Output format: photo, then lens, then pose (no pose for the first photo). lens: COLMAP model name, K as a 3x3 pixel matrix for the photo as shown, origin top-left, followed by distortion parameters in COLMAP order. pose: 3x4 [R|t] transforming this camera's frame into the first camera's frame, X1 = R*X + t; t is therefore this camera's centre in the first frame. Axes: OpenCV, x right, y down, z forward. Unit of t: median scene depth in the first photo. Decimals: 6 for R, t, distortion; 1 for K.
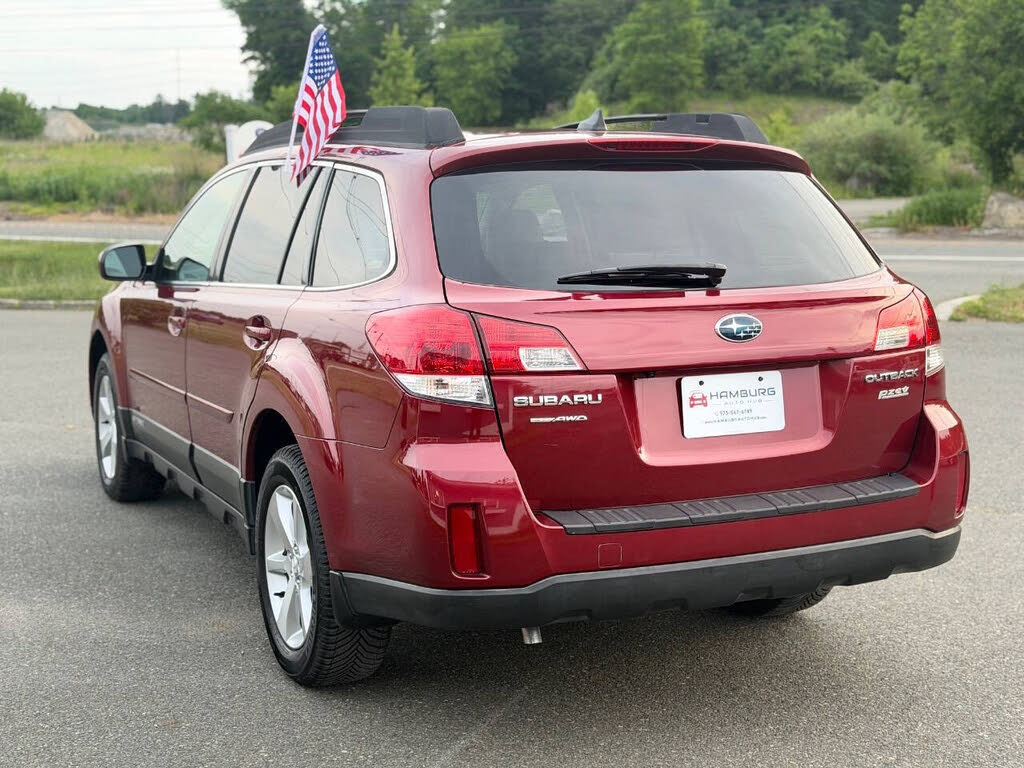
lens RADIAL K [[1420.0, 0, 512.0], [0, 1420.0, 384.0], [0, 0, 1]] dist [0.202073, -0.461203]
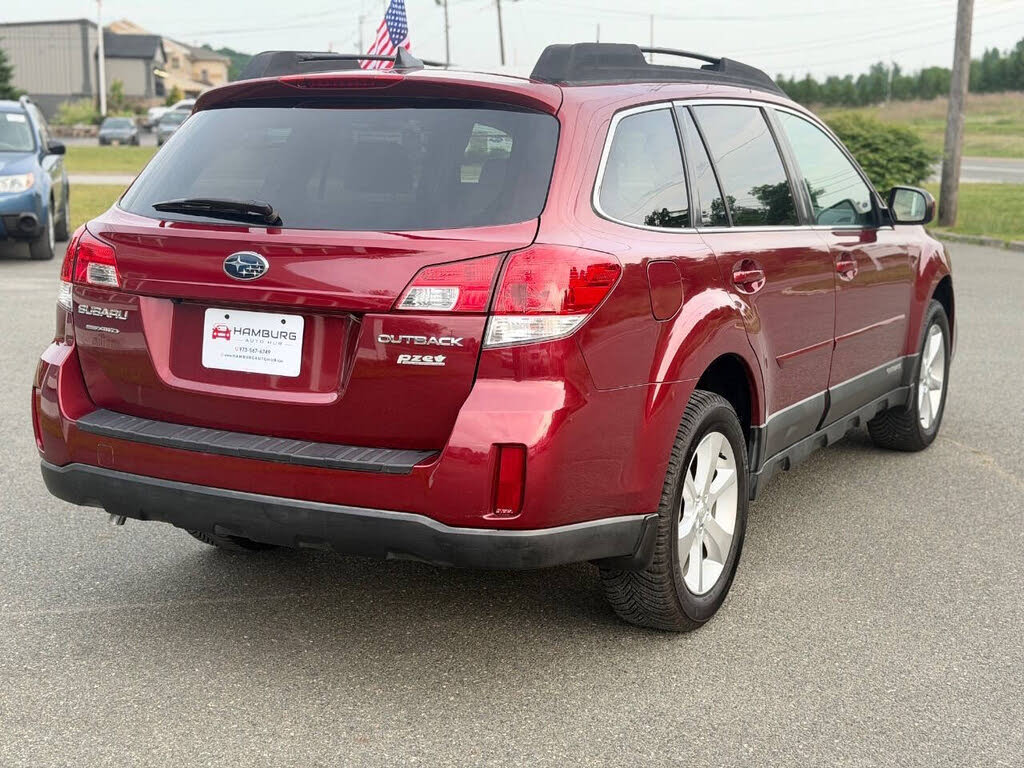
lens RADIAL K [[1420.0, 0, 512.0], [0, 1420.0, 384.0], [0, 0, 1]] dist [0.202073, -0.461203]
pose [[0.580041, 0.146457, -0.801313, 0.898993], [-0.118743, 0.988399, 0.094697, -0.061873], [0.805886, 0.040222, 0.590702, 0.466053]]
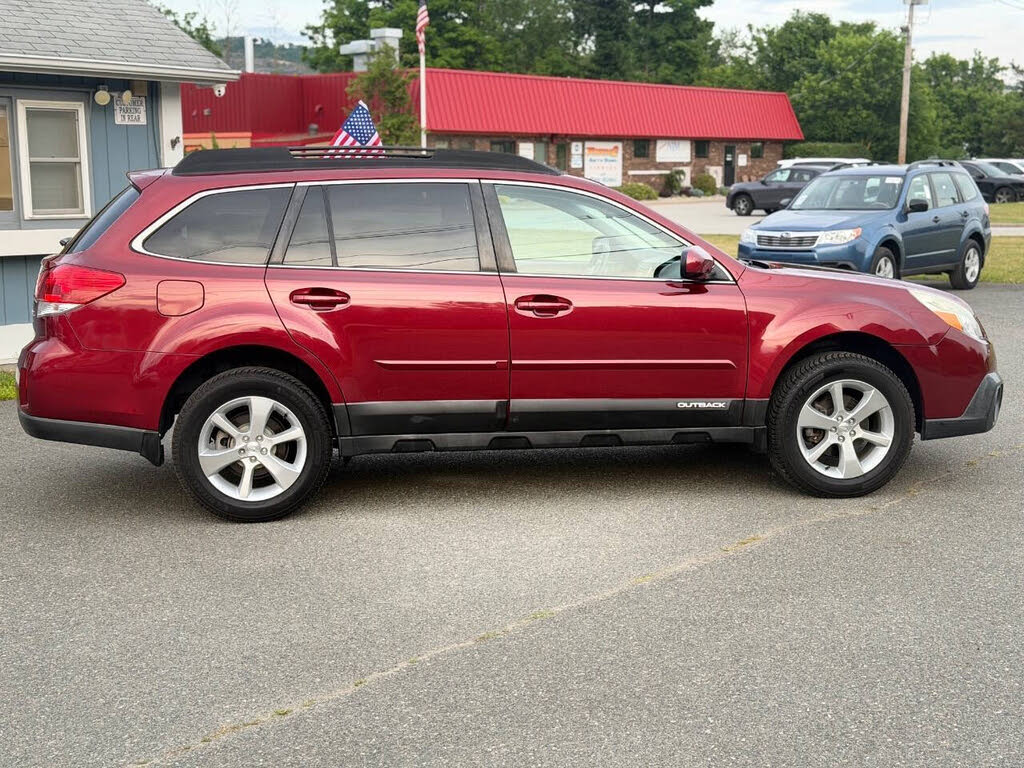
lens RADIAL K [[1420.0, 0, 512.0], [0, 1420.0, 384.0], [0, 0, 1]] dist [0.202073, -0.461203]
pose [[-0.299487, 0.134428, -0.944583, 1.523530], [-0.120481, 0.976771, 0.177209, -0.260433], [0.946463, 0.166876, -0.276334, 1.793917]]
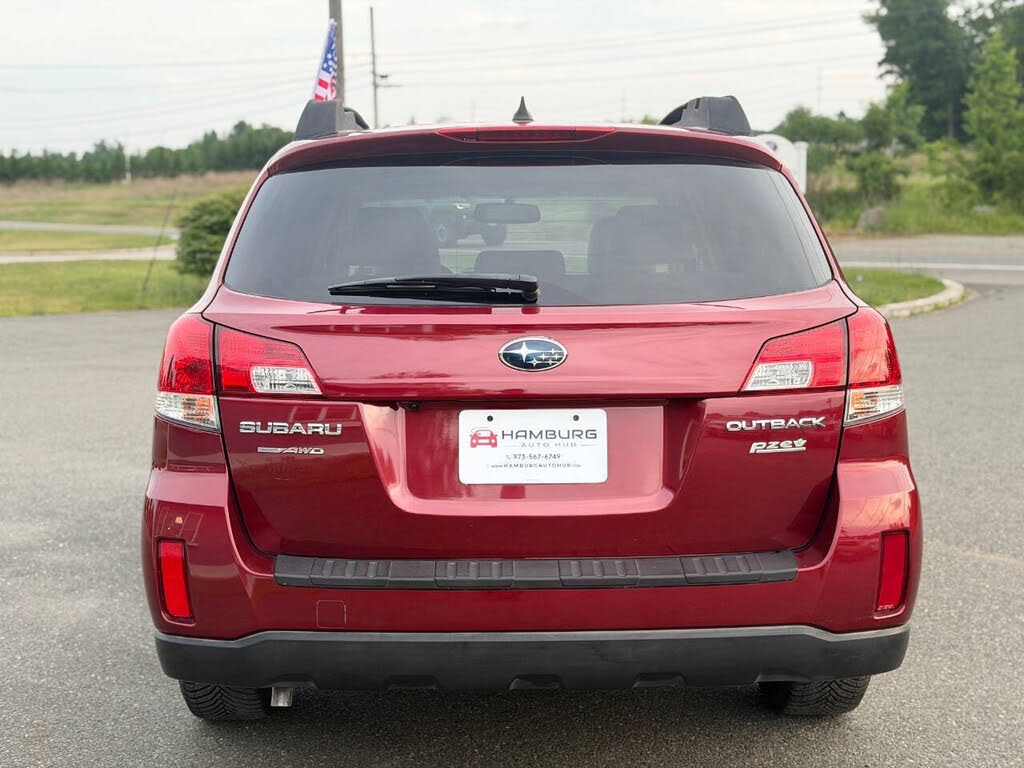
lens RADIAL K [[1420.0, 0, 512.0], [0, 1420.0, 384.0], [0, 0, 1]] dist [0.202073, -0.461203]
pose [[0.904781, 0.046843, -0.423294, 0.410133], [-0.052078, 0.998643, -0.000803, -0.017246], [0.422682, 0.022771, 0.905992, 0.213235]]
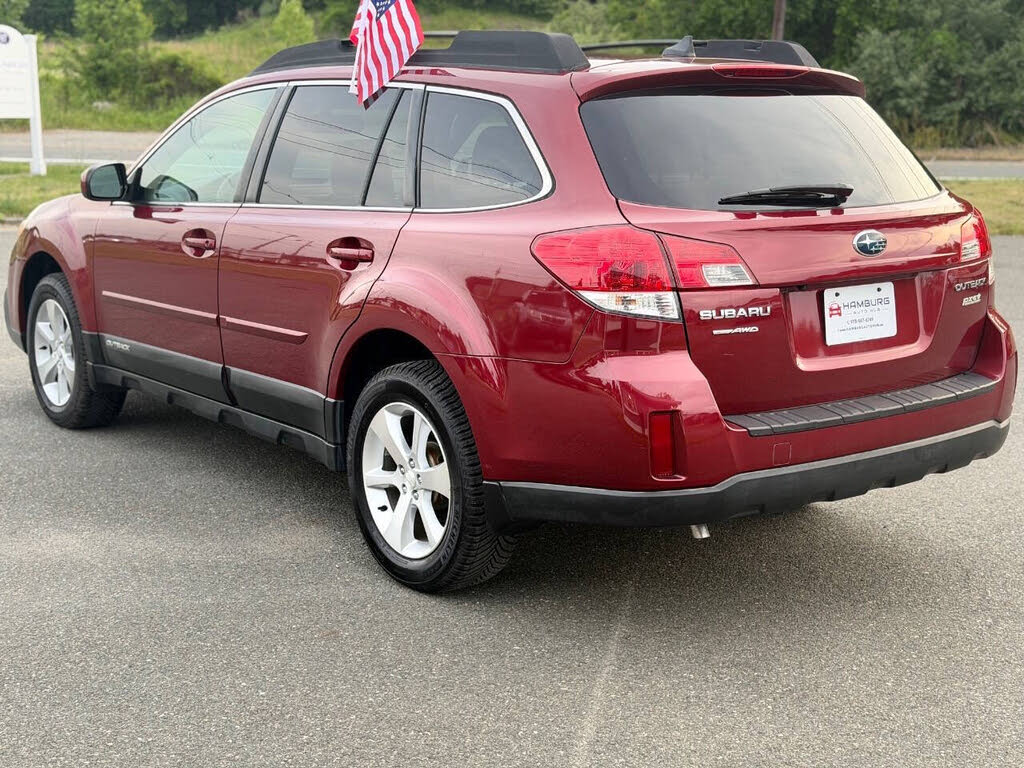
lens RADIAL K [[1420.0, 0, 512.0], [0, 1420.0, 384.0], [0, 0, 1]] dist [0.202073, -0.461203]
pose [[0.976695, -0.031676, 0.212284, -0.287191], [0.019216, 0.997983, 0.060505, -0.002953], [-0.213772, -0.055015, 0.975333, -0.017468]]
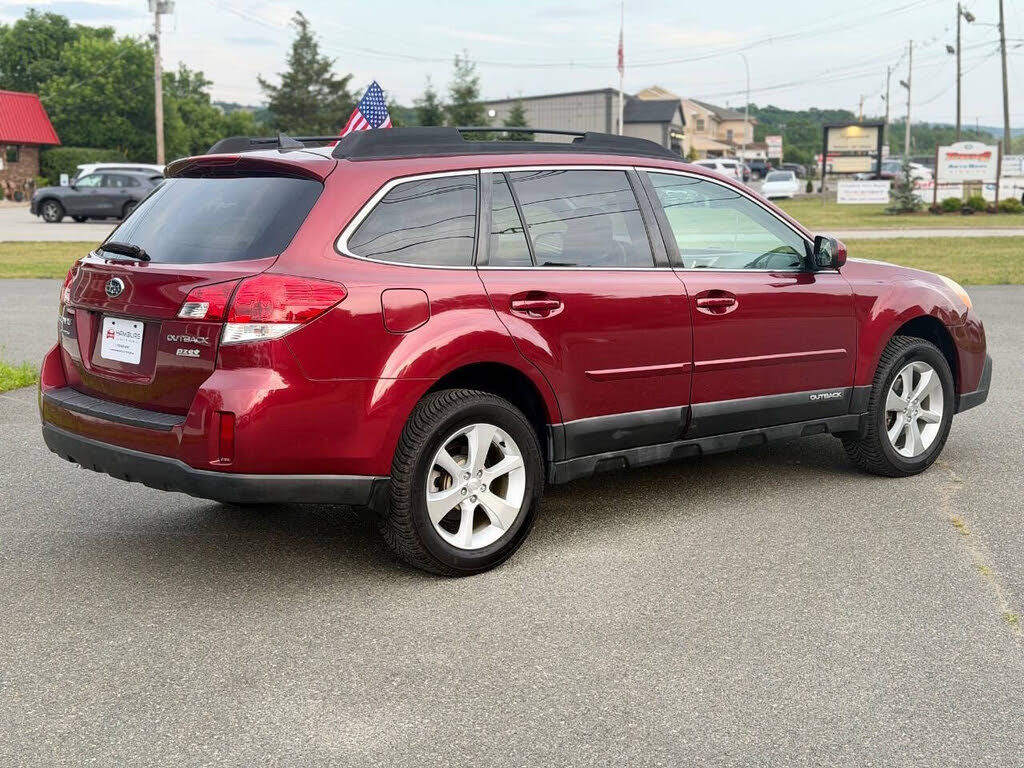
lens RADIAL K [[1420.0, 0, 512.0], [0, 1420.0, 384.0], [0, 0, 1]] dist [0.202073, -0.461203]
pose [[0.246449, 0.130204, -0.960370, 1.397276], [-0.122857, 0.987137, 0.102305, -0.118098], [0.961337, 0.092775, 0.259276, 0.845022]]
